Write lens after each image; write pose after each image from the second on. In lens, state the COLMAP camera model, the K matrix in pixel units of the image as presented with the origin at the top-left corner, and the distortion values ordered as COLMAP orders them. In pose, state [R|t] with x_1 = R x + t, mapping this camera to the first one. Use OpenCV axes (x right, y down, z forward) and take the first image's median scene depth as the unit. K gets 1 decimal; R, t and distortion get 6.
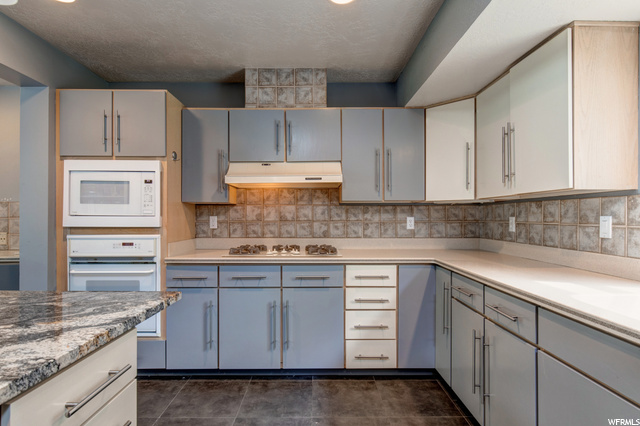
lens RADIAL K [[359.4, 0, 315.9], [0, 359.4, 211.6], [0, 0, 1]] dist [0.027451, -0.001158]
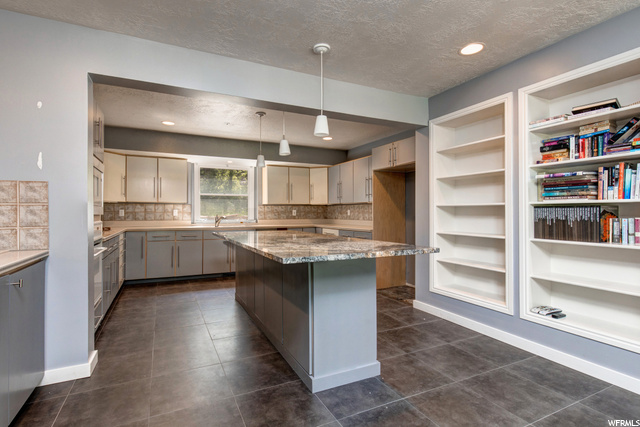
lens RADIAL K [[303.6, 0, 319.0], [0, 303.6, 211.8], [0, 0, 1]] dist [0.014015, -0.001735]
pose [[-0.425551, 0.002456, 0.904931, -1.771289], [-0.015243, 0.999835, -0.009882, 0.029162], [-0.904806, -0.018000, -0.425443, 0.715722]]
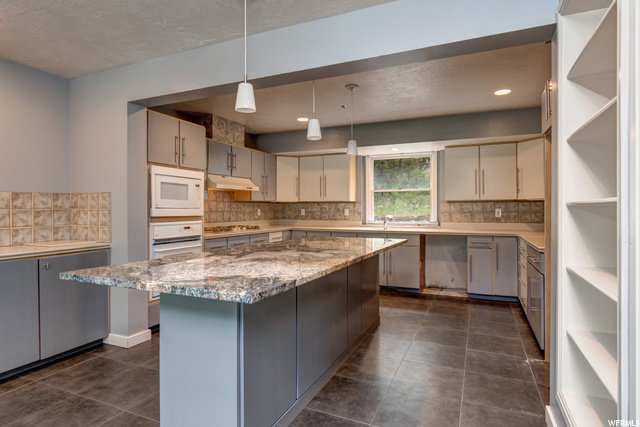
lens RADIAL K [[359.4, 0, 323.0], [0, 359.4, 211.8], [0, 0, 1]] dist [0.027451, -0.001158]
pose [[0.408104, -0.007583, 0.912904, -1.613285], [-0.015377, 0.999767, 0.015178, -0.005032], [-0.912806, -0.020232, 0.407893, -0.088782]]
